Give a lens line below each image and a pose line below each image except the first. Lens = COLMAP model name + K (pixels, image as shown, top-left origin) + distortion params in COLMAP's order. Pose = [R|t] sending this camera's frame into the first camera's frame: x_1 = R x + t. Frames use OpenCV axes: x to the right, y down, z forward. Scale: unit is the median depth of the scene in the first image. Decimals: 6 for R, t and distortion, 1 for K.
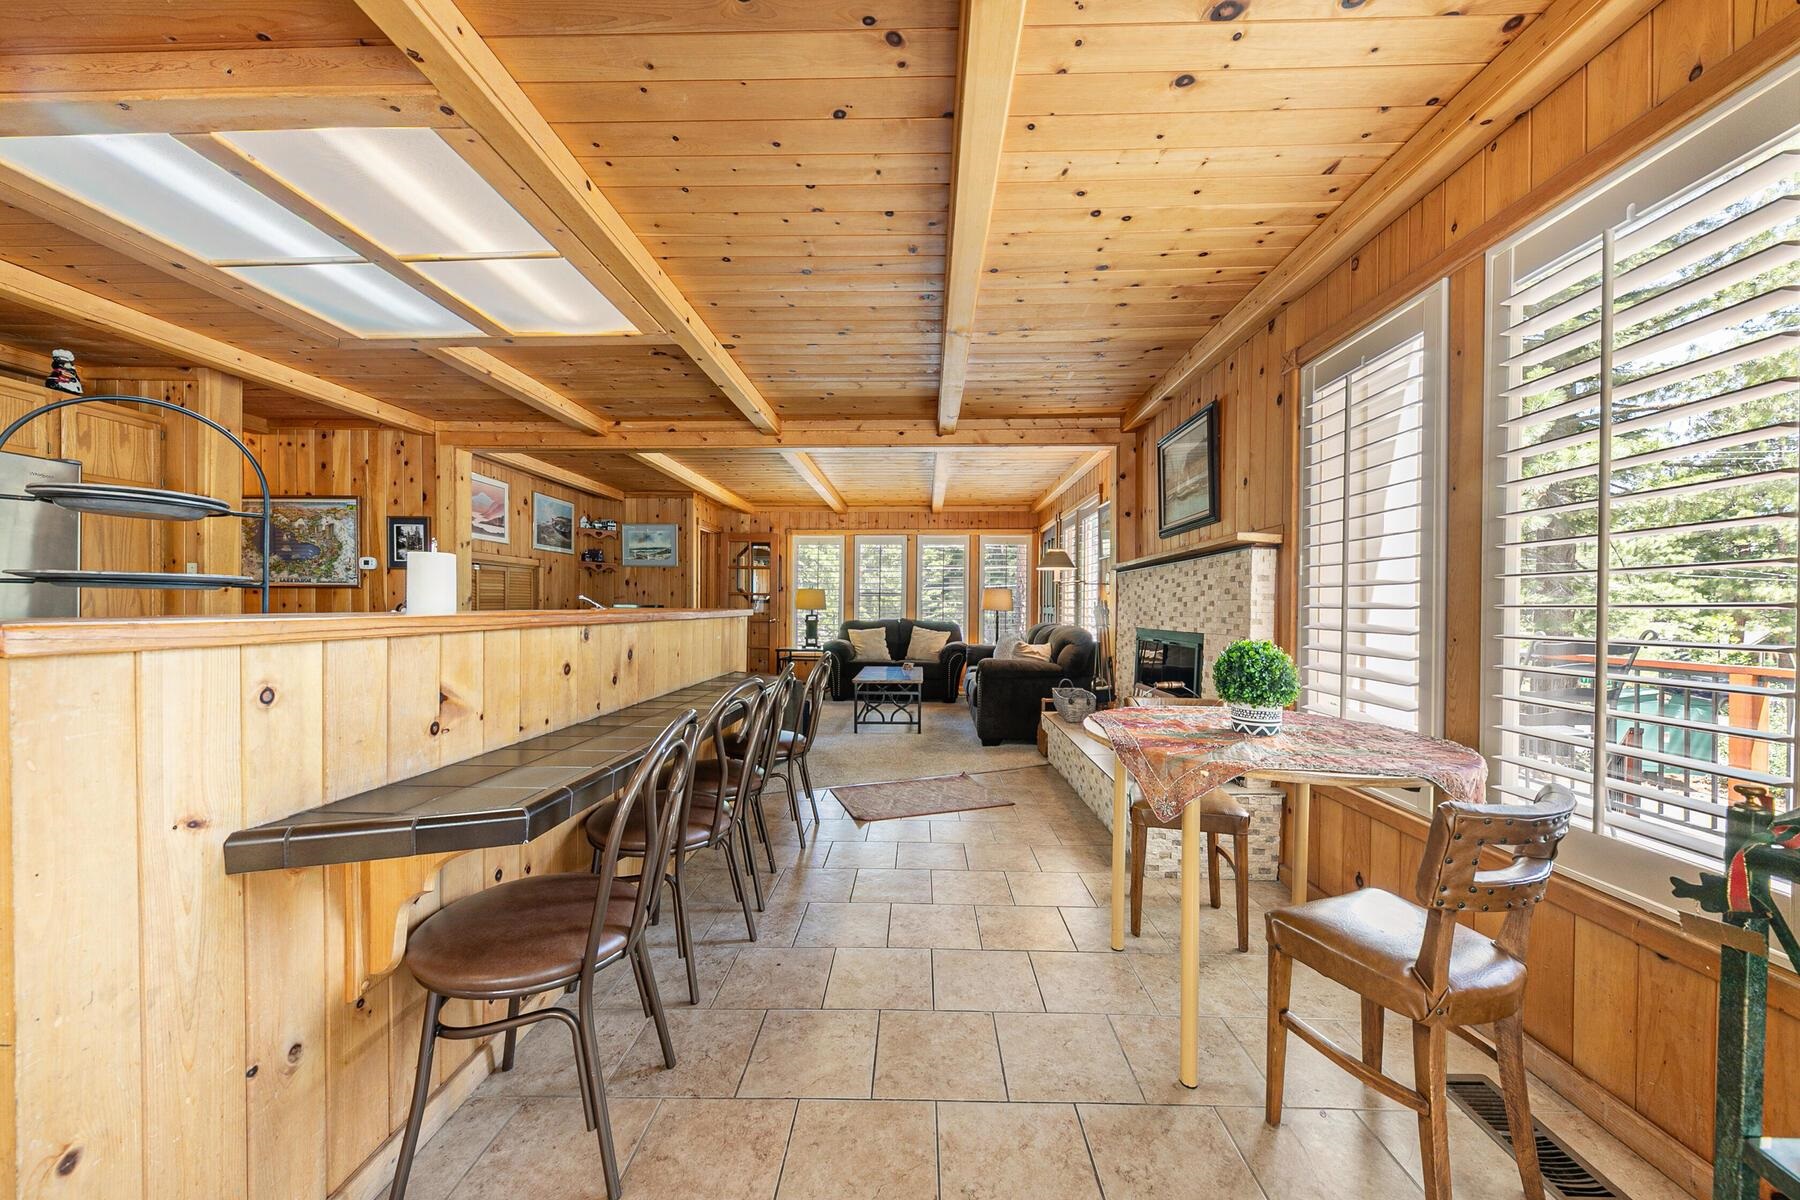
lens RADIAL K [[628.3, 0, 912.6], [0, 628.3, 614.7], [0, 0, 1]] dist [0.008064, -0.003533]
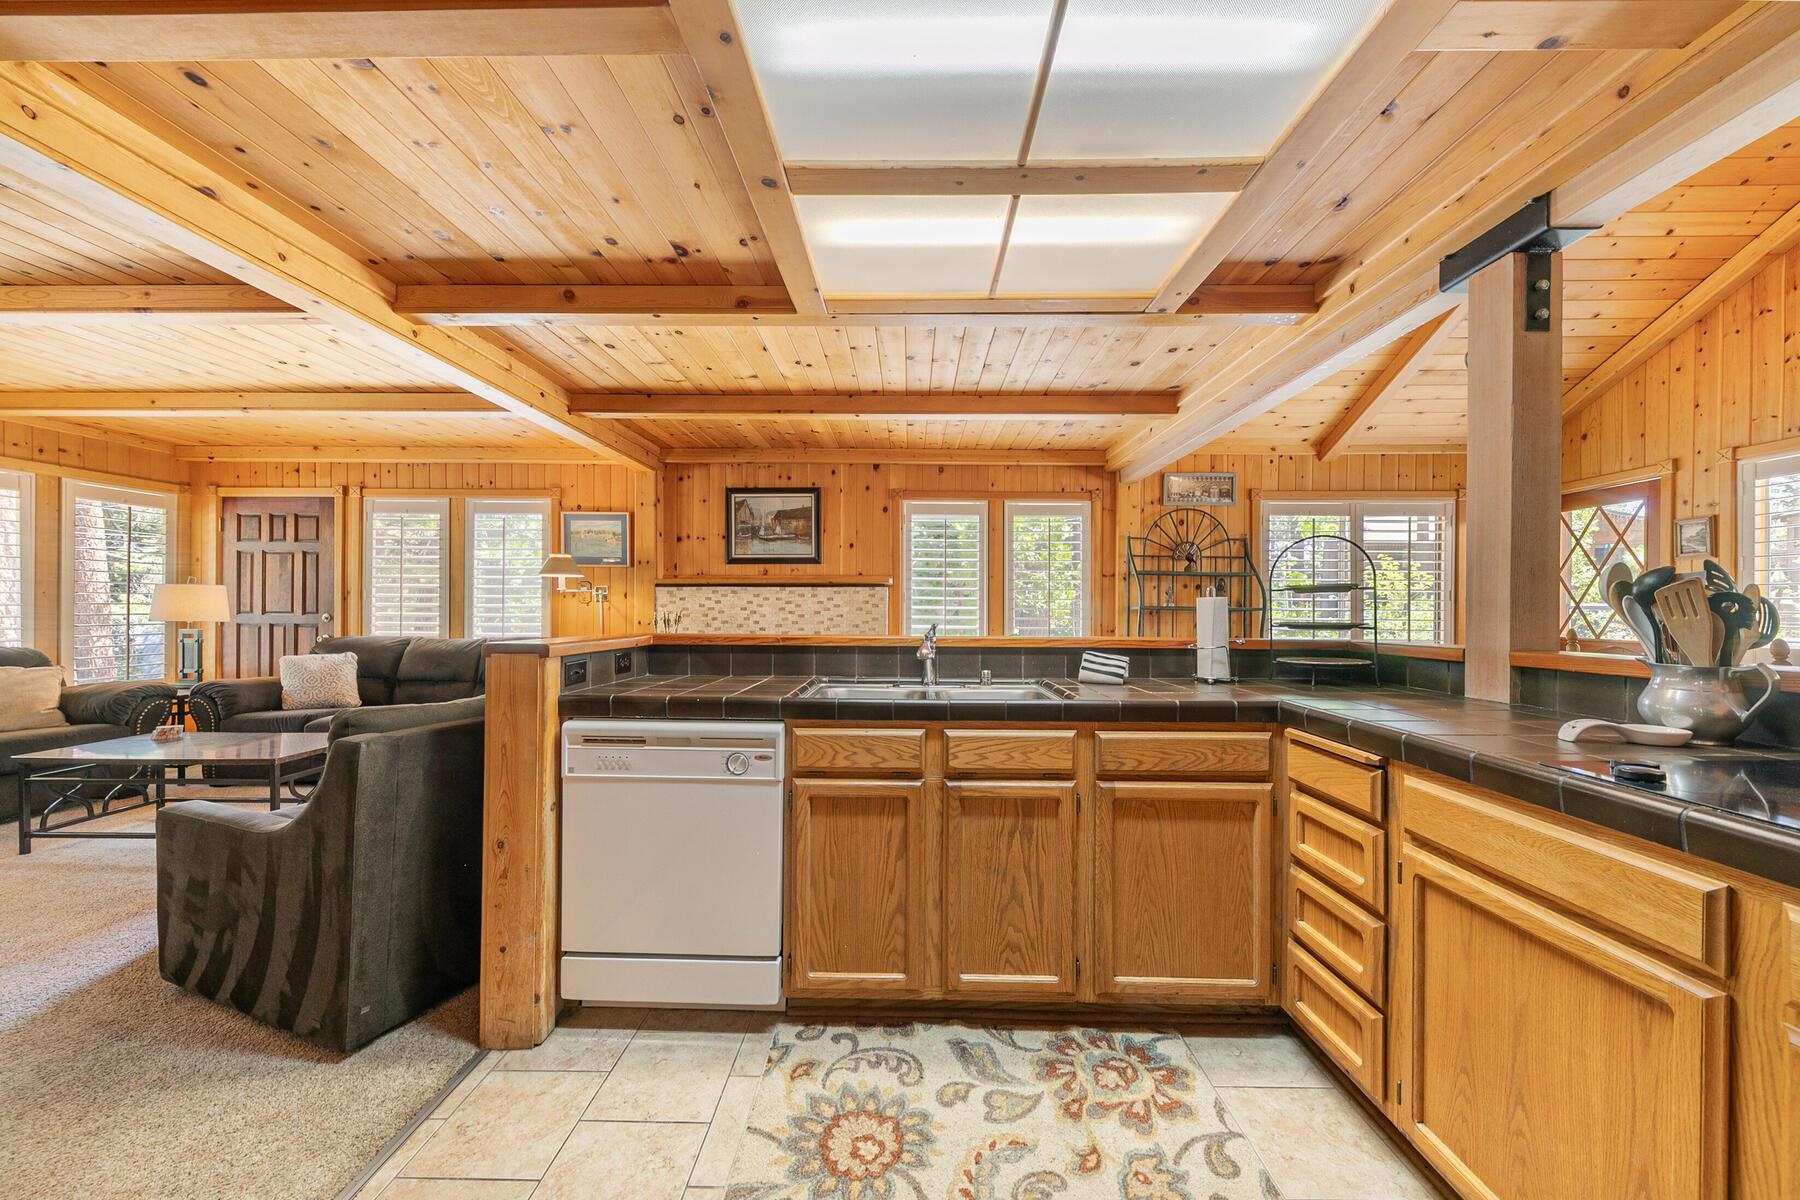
lens RADIAL K [[628.3, 0, 903.0], [0, 628.3, 608.0], [0, 0, 1]] dist [0.008064, -0.003533]
pose [[-0.020021, -0.006411, 0.999779, -0.769099], [0.005569, 0.999963, 0.006524, -0.032291], [-0.999784, 0.005698, -0.019984, 0.571574]]
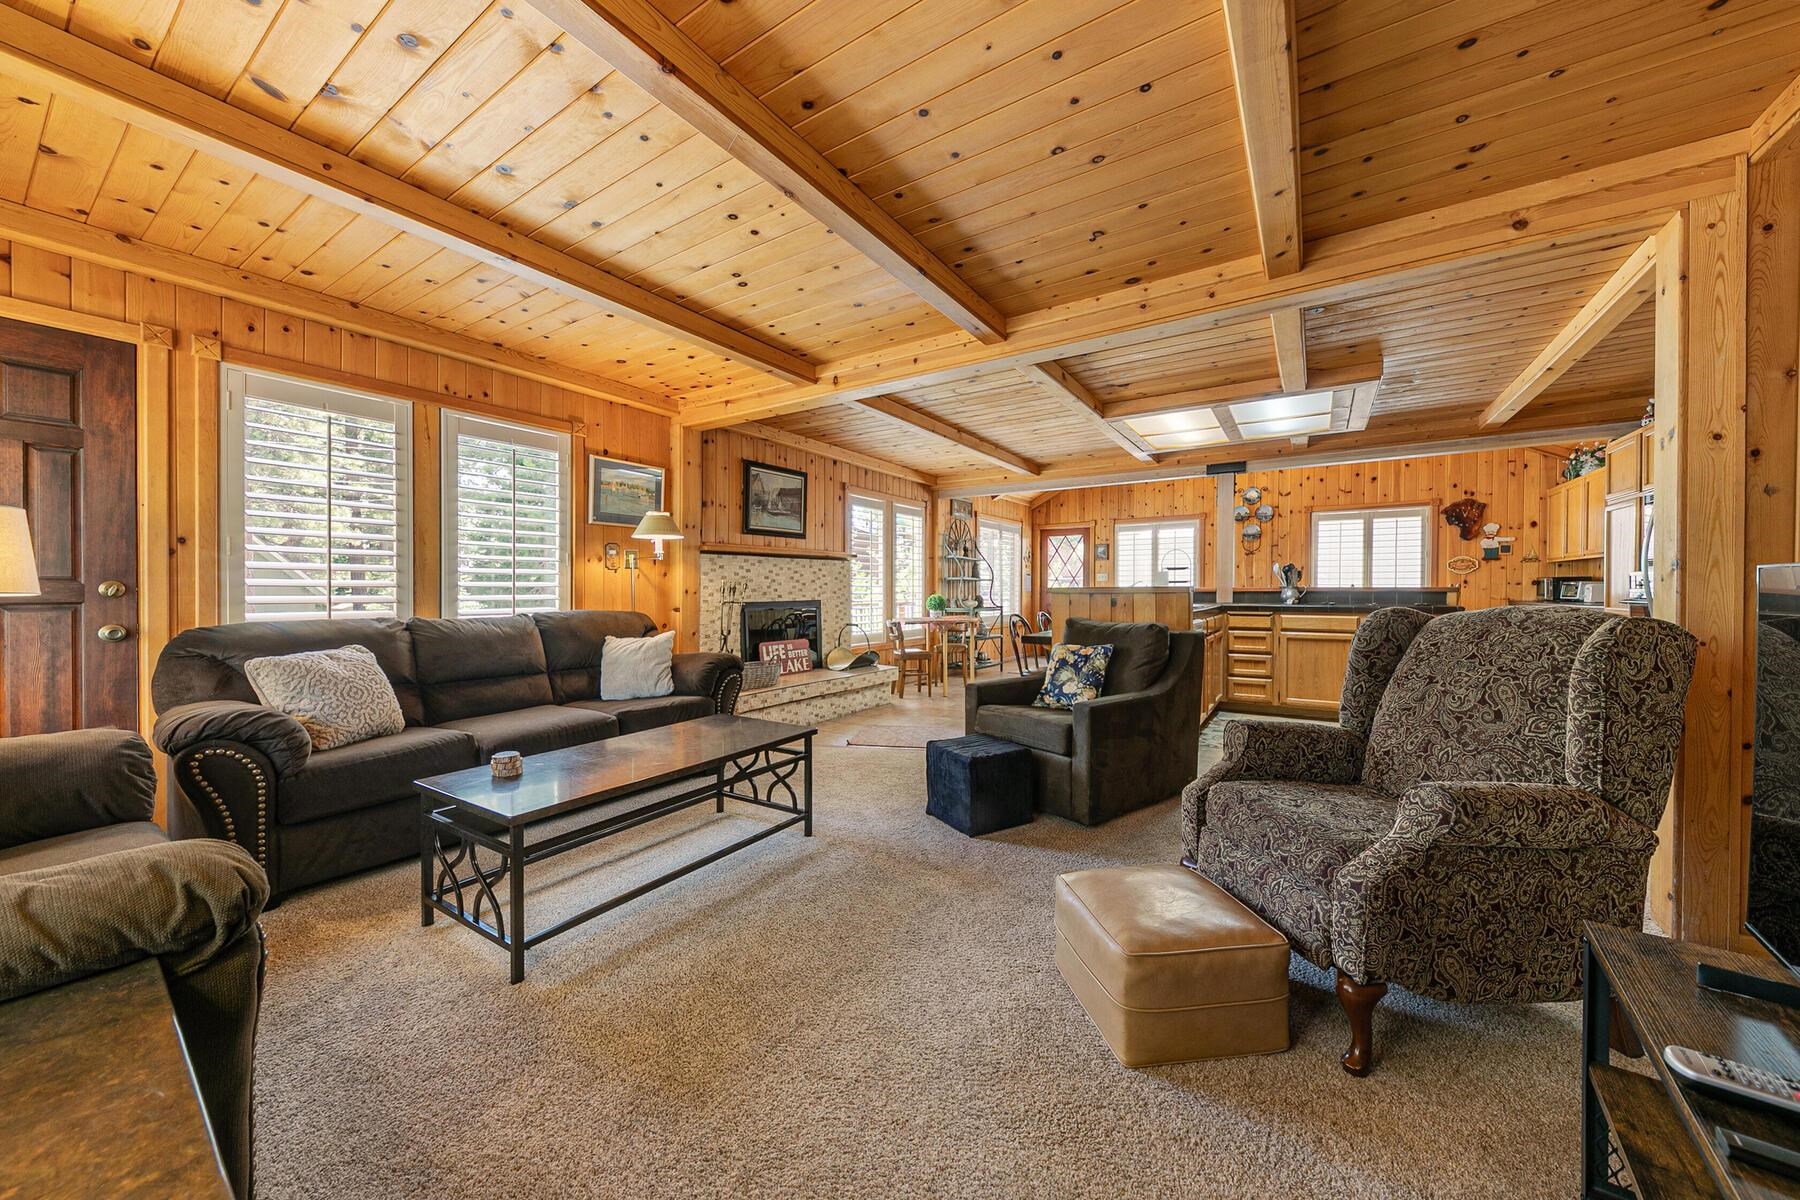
lens RADIAL K [[628.3, 0, 909.6], [0, 628.3, 601.4], [0, 0, 1]] dist [0.008064, -0.003533]
pose [[-0.856412, -0.013519, 0.516116, -0.497522], [0.003767, 0.999467, 0.032430, -0.018285], [-0.516279, 0.029718, -0.855905, 1.680720]]
